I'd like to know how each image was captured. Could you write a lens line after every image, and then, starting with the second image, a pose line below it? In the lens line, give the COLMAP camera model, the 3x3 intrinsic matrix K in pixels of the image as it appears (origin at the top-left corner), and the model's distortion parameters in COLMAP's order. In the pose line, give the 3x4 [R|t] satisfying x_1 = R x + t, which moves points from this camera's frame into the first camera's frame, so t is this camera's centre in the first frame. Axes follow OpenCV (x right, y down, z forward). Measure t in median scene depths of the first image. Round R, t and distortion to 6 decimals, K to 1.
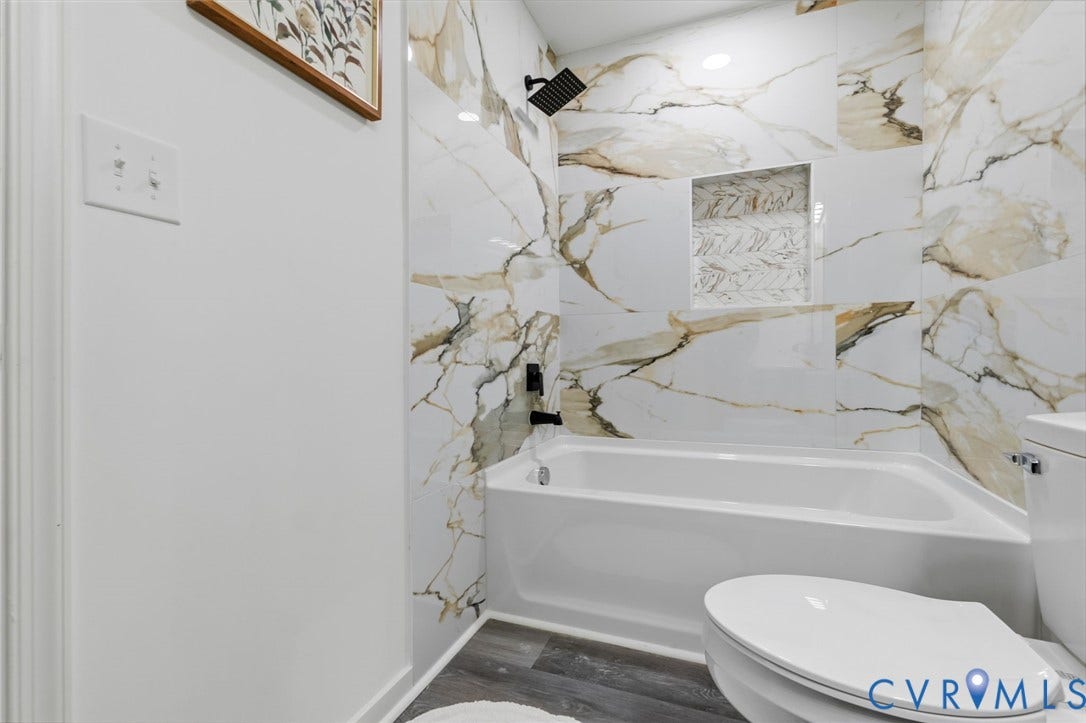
lens RADIAL K [[479.4, 0, 540.2], [0, 479.4, 359.9], [0, 0, 1]] dist [0.000747, -0.001231]
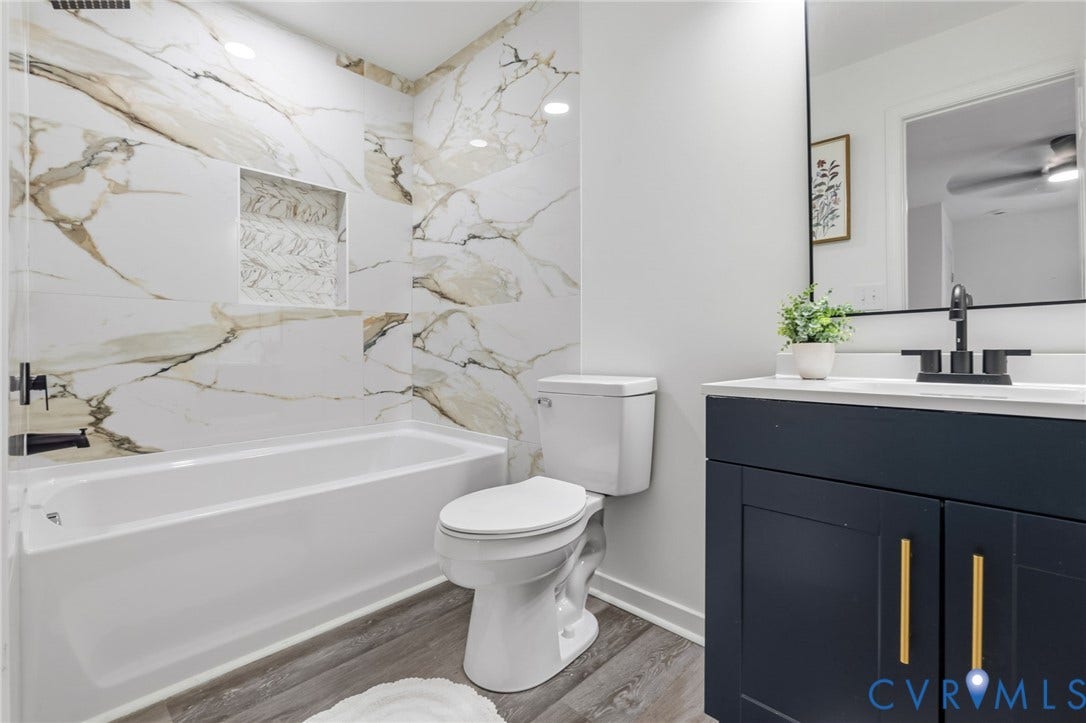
lens RADIAL K [[469.1, 0, 539.2], [0, 469.1, 352.5], [0, 0, 1]] dist [-0.001714, -0.001289]
pose [[0.390872, 0.000231, 0.920445, -0.328888], [0.010835, 0.999930, -0.004852, 0.004116], [-0.920381, 0.011869, 0.390842, 0.091174]]
